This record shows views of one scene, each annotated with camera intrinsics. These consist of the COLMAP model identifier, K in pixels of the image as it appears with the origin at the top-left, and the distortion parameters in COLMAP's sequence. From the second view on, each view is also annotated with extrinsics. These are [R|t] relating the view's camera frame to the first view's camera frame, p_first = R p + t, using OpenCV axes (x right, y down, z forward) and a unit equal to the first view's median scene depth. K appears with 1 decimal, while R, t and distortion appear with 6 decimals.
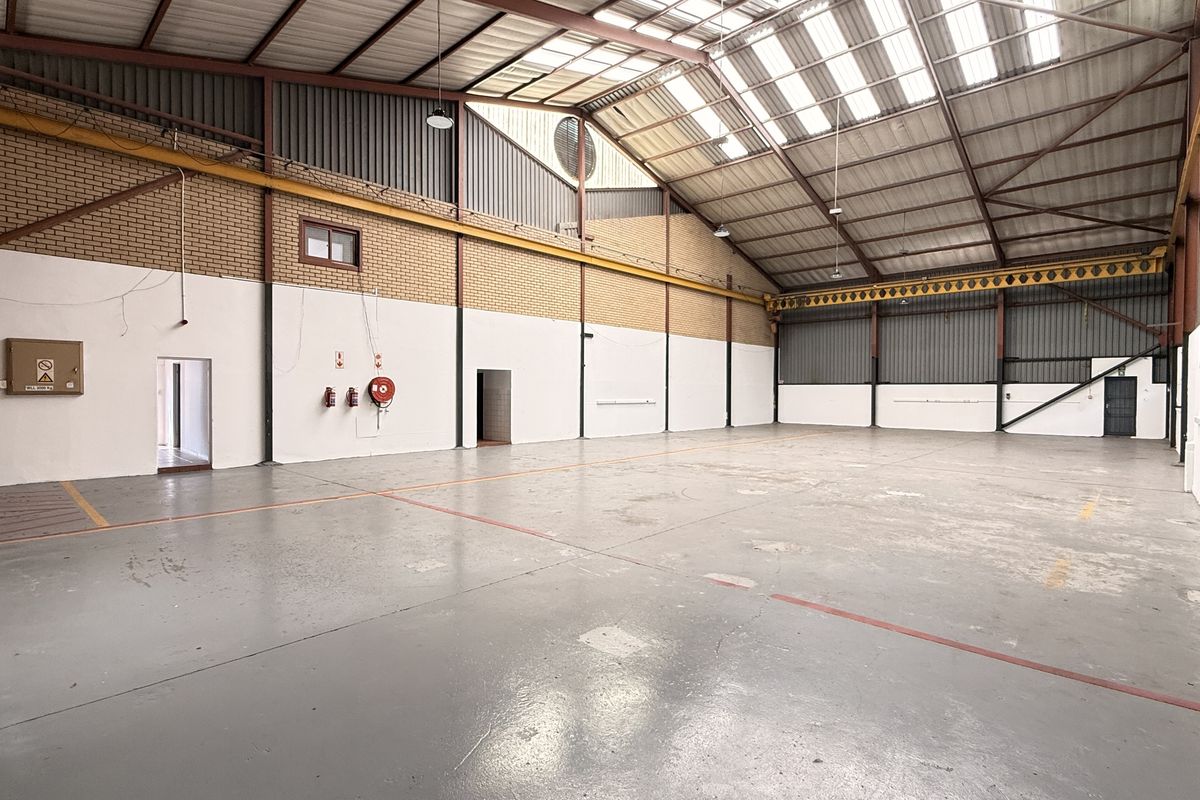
lens RADIAL K [[565.9, 0, 597.3], [0, 565.9, 399.4], [0, 0, 1]] dist [0.003627, -0.000605]
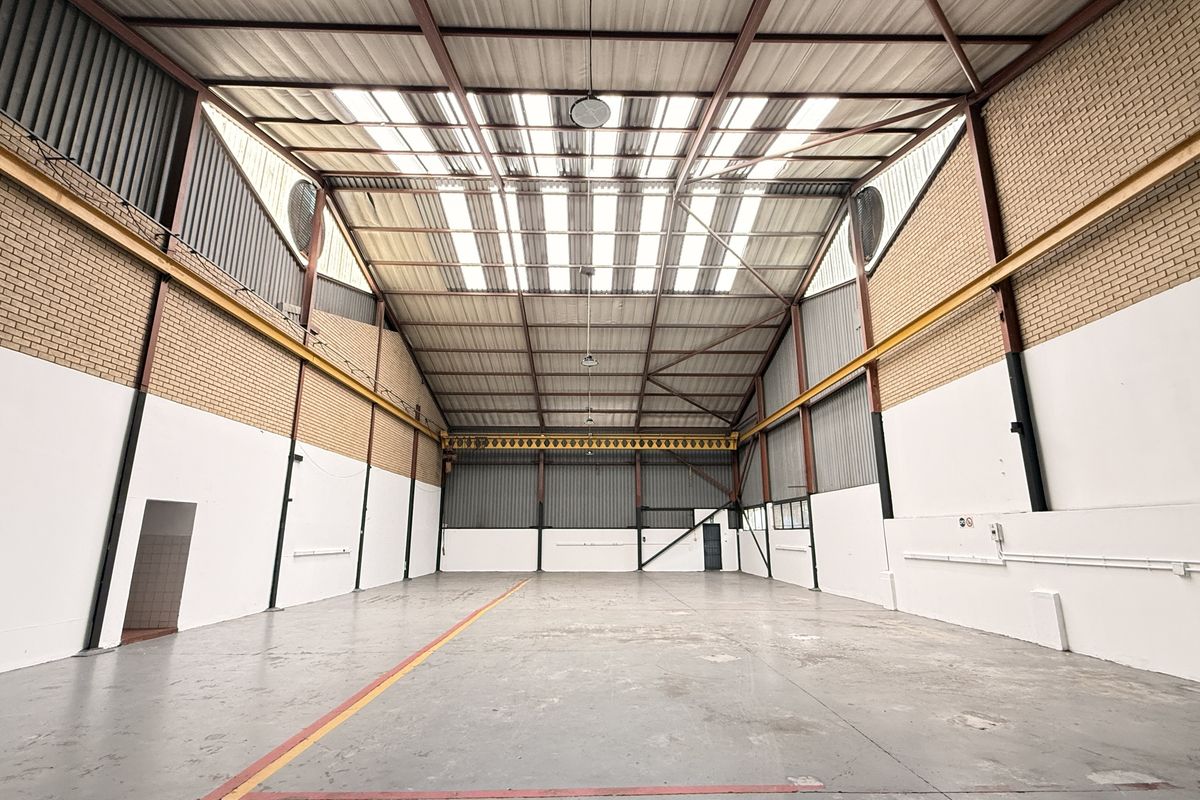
lens RADIAL K [[565.9, 0, 597.3], [0, 565.9, 399.4], [0, 0, 1]] dist [0.003627, -0.000605]
pose [[0.719348, 0.158378, 0.676354, -0.223570], [0.014737, 0.969963, -0.242805, -0.004128], [-0.694494, 0.184629, 0.695407, 0.204117]]
